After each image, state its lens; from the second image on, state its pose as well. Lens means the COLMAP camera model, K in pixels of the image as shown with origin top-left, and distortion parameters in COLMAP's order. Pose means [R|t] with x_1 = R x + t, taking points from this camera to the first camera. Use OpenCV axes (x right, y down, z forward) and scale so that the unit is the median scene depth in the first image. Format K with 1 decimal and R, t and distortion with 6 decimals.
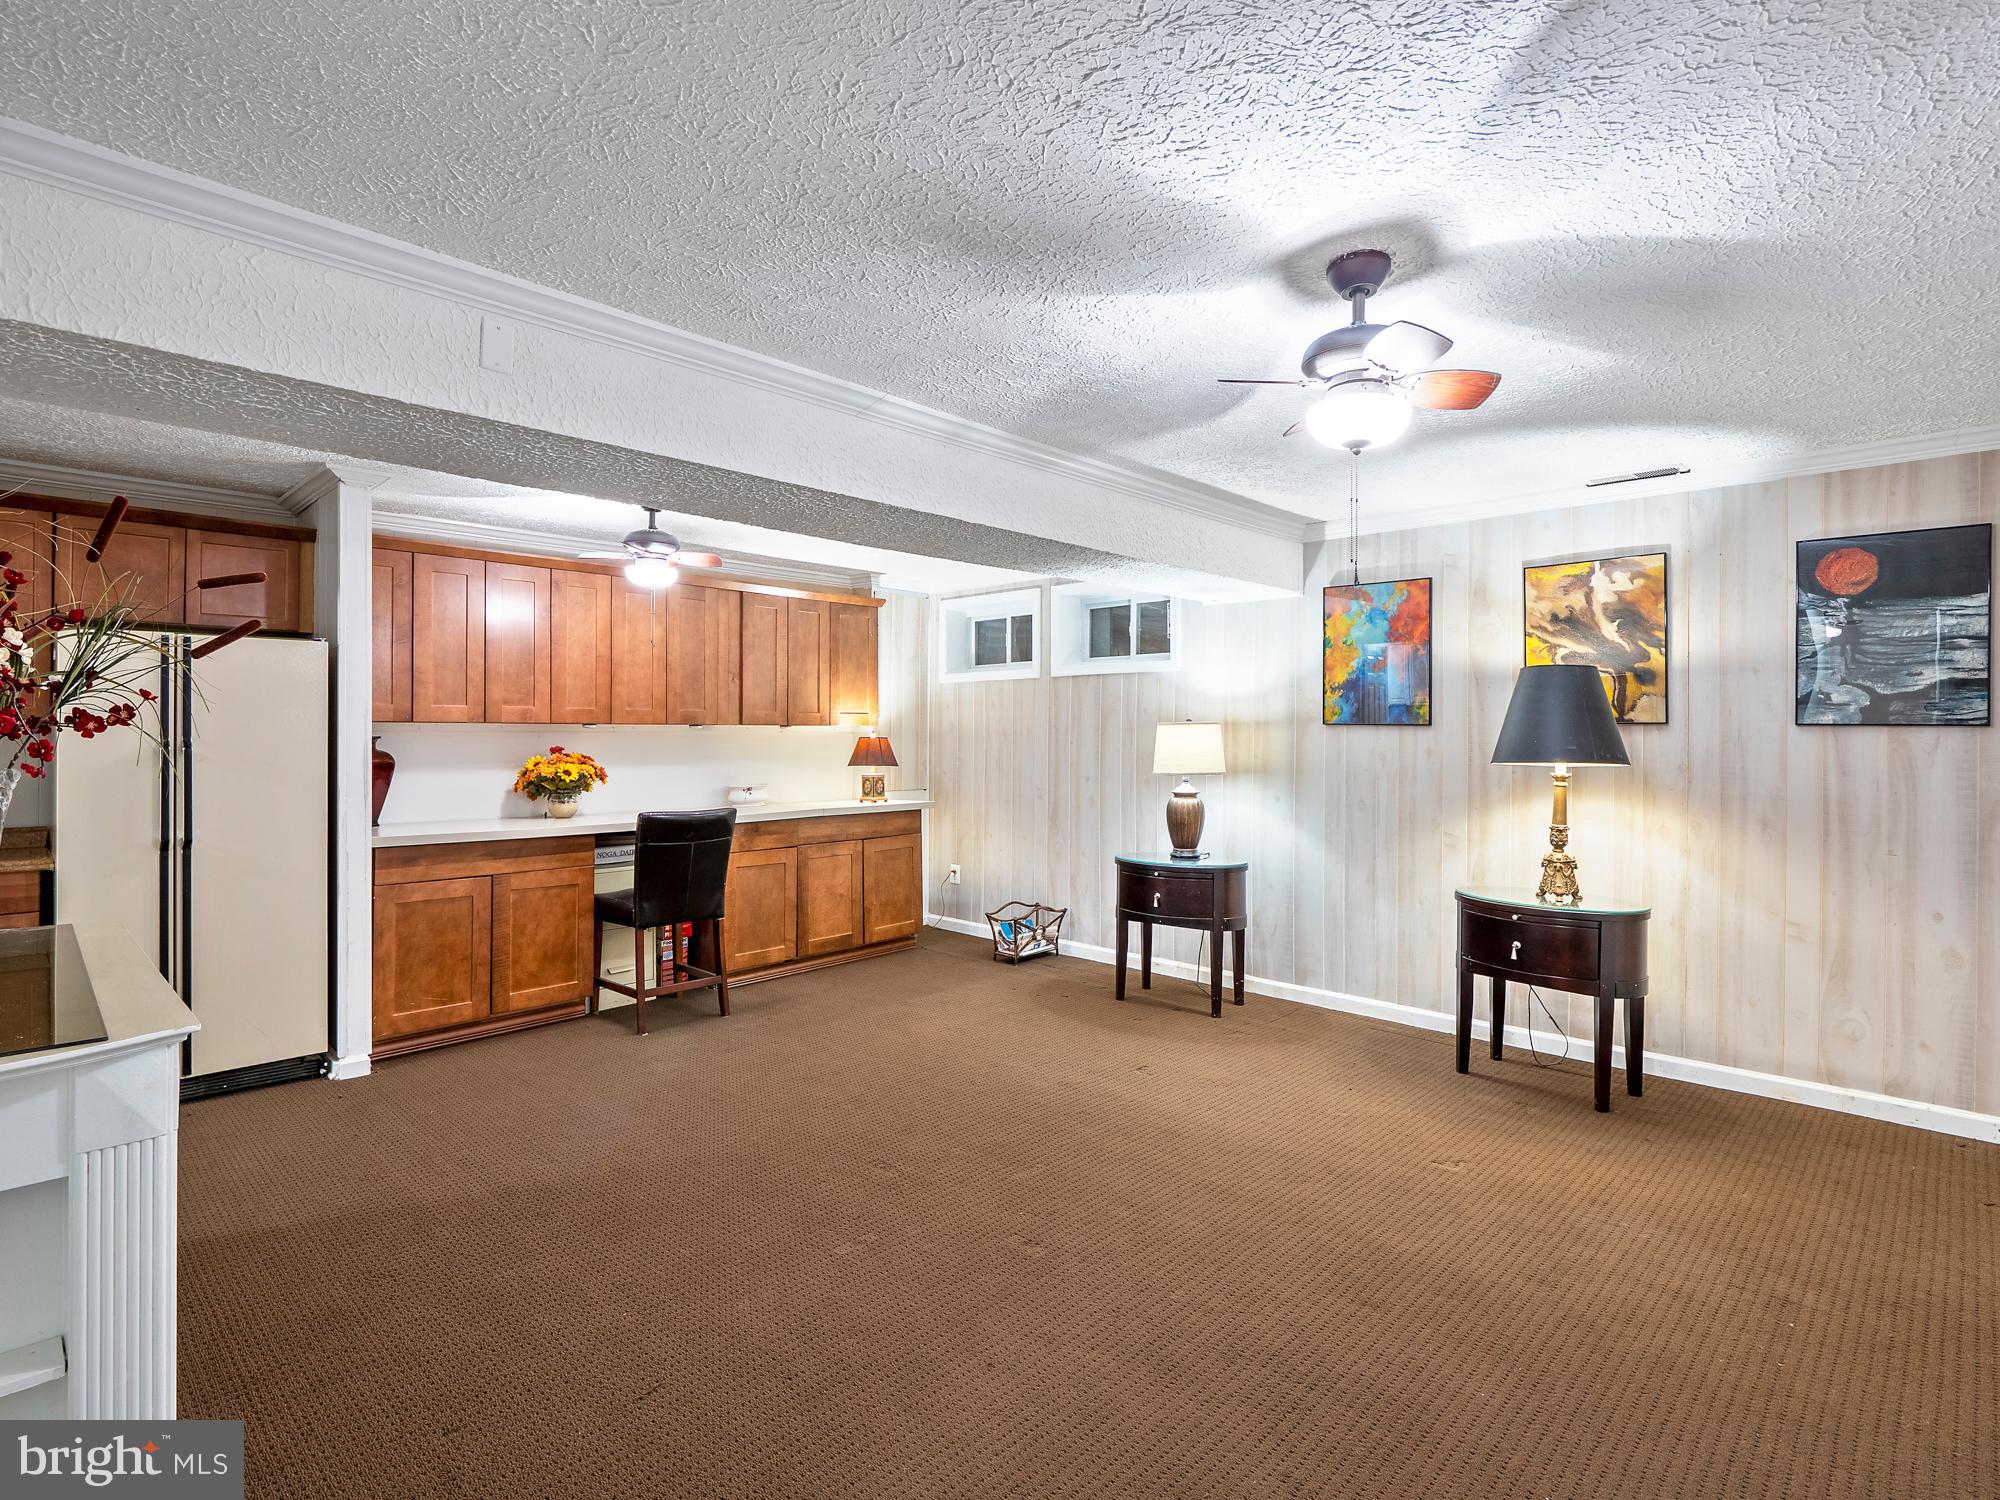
lens RADIAL K [[986.4, 0, 1006.6], [0, 986.4, 724.0], [0, 0, 1]] dist [-0.001802, -0.000315]
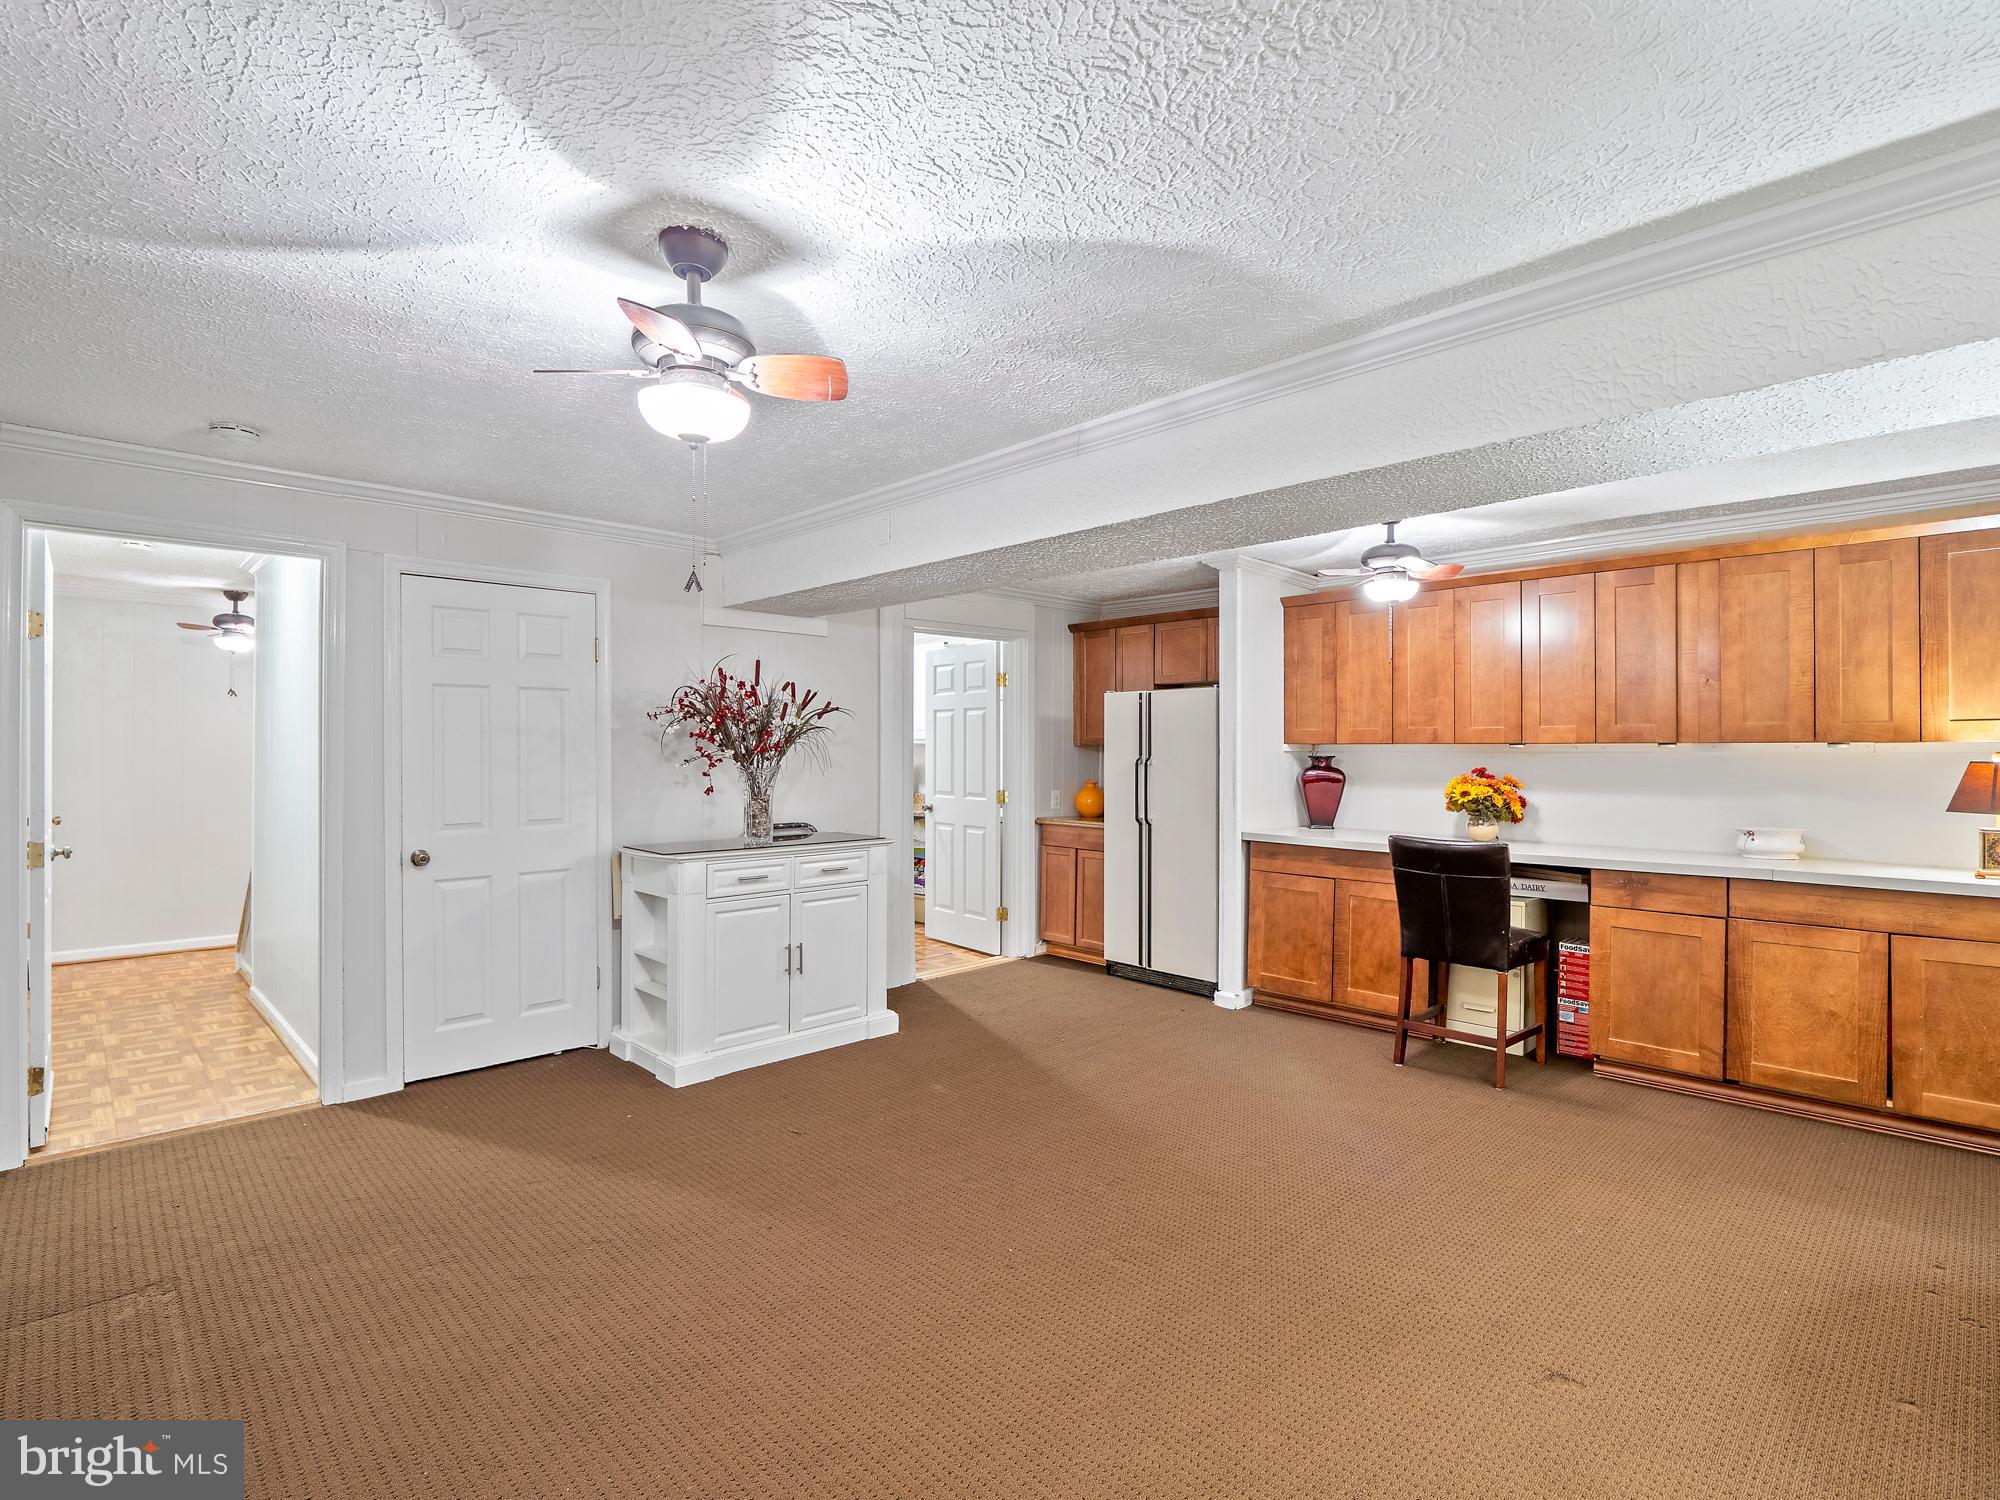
lens RADIAL K [[983.0, 0, 992.6], [0, 983.0, 745.3], [0, 0, 1]] dist [-0.006634, -0.000931]
pose [[-0.032758, -0.006768, -0.999440, 0.587823], [0.007118, 0.999950, -0.007004, 0.004889], [0.999438, -0.007343, -0.032708, 0.611970]]
